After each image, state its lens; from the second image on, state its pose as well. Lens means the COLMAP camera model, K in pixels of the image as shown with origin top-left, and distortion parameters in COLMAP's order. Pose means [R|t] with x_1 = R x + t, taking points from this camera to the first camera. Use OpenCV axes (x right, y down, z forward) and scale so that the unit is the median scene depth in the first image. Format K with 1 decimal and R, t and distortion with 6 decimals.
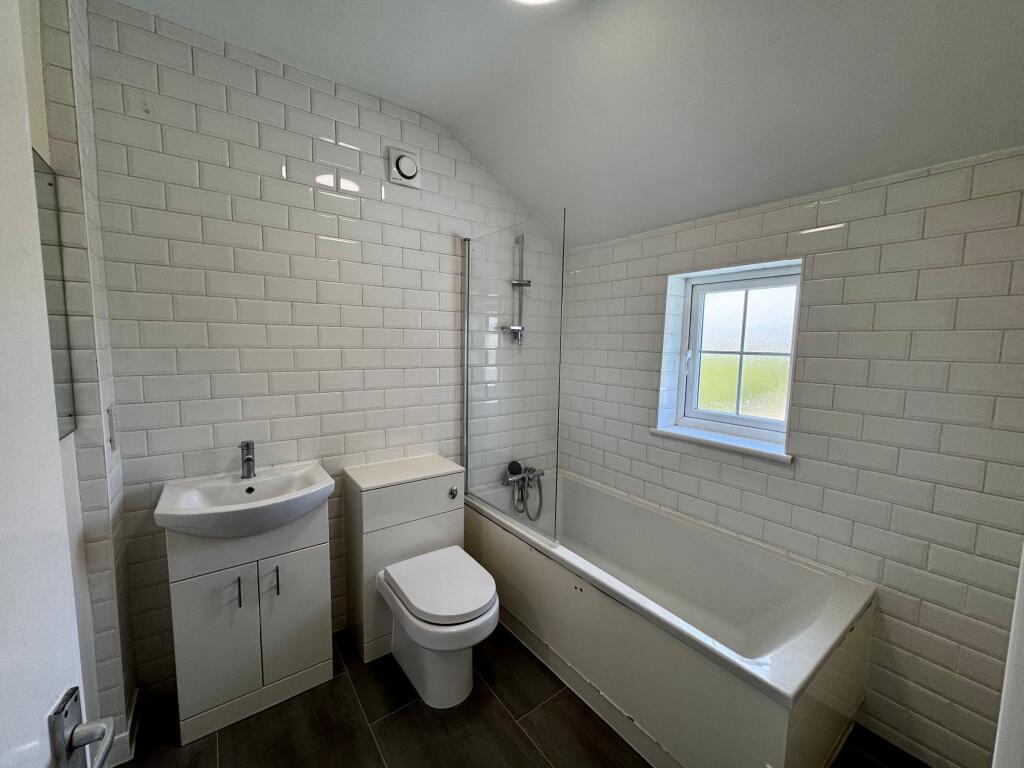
lens RADIAL K [[406.9, 0, 511.0], [0, 406.9, 382.2], [0, 0, 1]] dist [-0.001802, -0.000143]
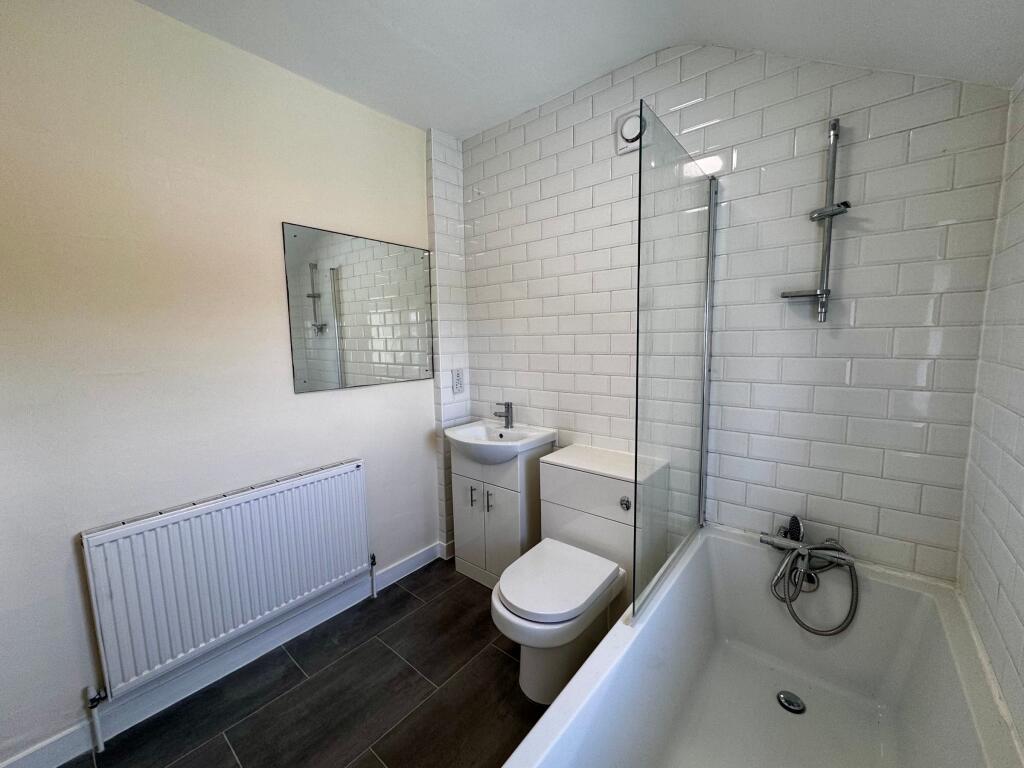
lens RADIAL K [[406.9, 0, 512.4], [0, 406.9, 385.2], [0, 0, 1]] dist [-0.001802, -0.000143]
pose [[0.241057, 0.090661, -0.966267, 0.590074], [-0.073270, 0.994486, 0.075029, -0.016508], [0.967741, 0.052712, 0.246370, 0.550621]]
